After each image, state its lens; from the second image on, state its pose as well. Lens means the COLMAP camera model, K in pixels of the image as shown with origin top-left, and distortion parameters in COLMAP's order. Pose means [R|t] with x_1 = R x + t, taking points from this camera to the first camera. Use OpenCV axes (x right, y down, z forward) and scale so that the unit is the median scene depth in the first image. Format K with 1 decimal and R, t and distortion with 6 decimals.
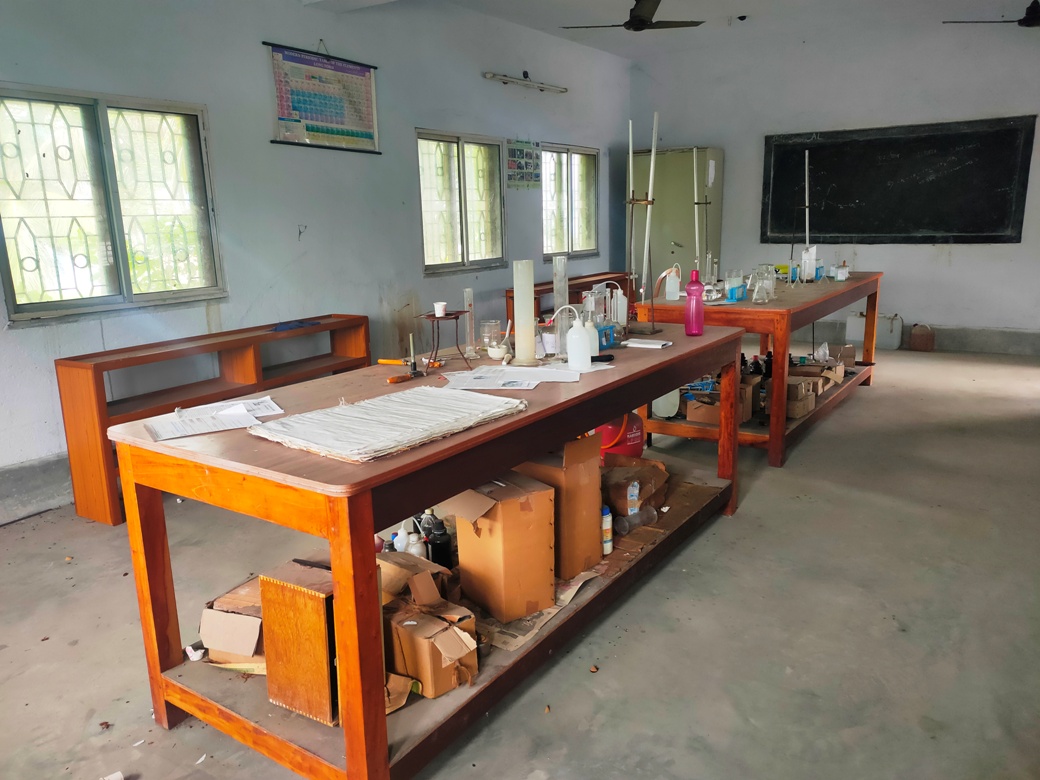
lens RADIAL K [[777.9, 0, 520.0], [0, 777.9, 390.0], [0, 0, 1]] dist [0.062745, -0.064192]
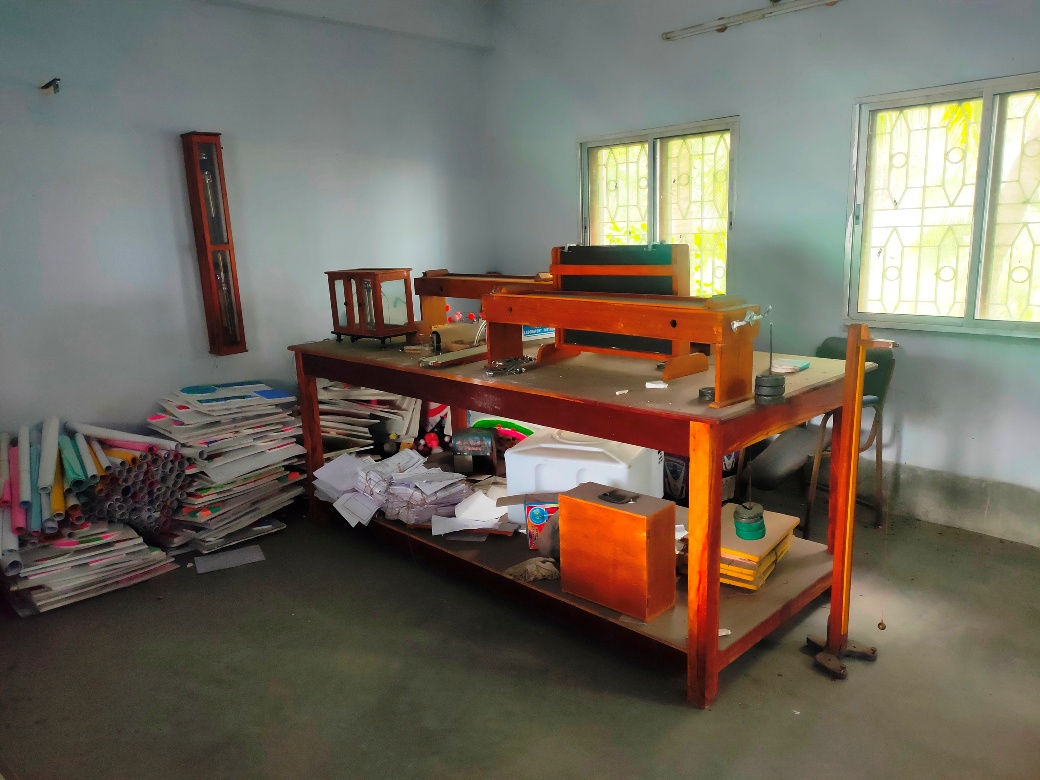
lens RADIAL K [[777.9, 0, 520.0], [0, 777.9, 390.0], [0, 0, 1]] dist [0.062745, -0.064192]
pose [[-0.183457, 0.227436, -0.956356, 0.479721], [-0.196811, 0.944672, 0.262411, -0.200863], [0.963125, 0.236363, -0.128545, 0.758547]]
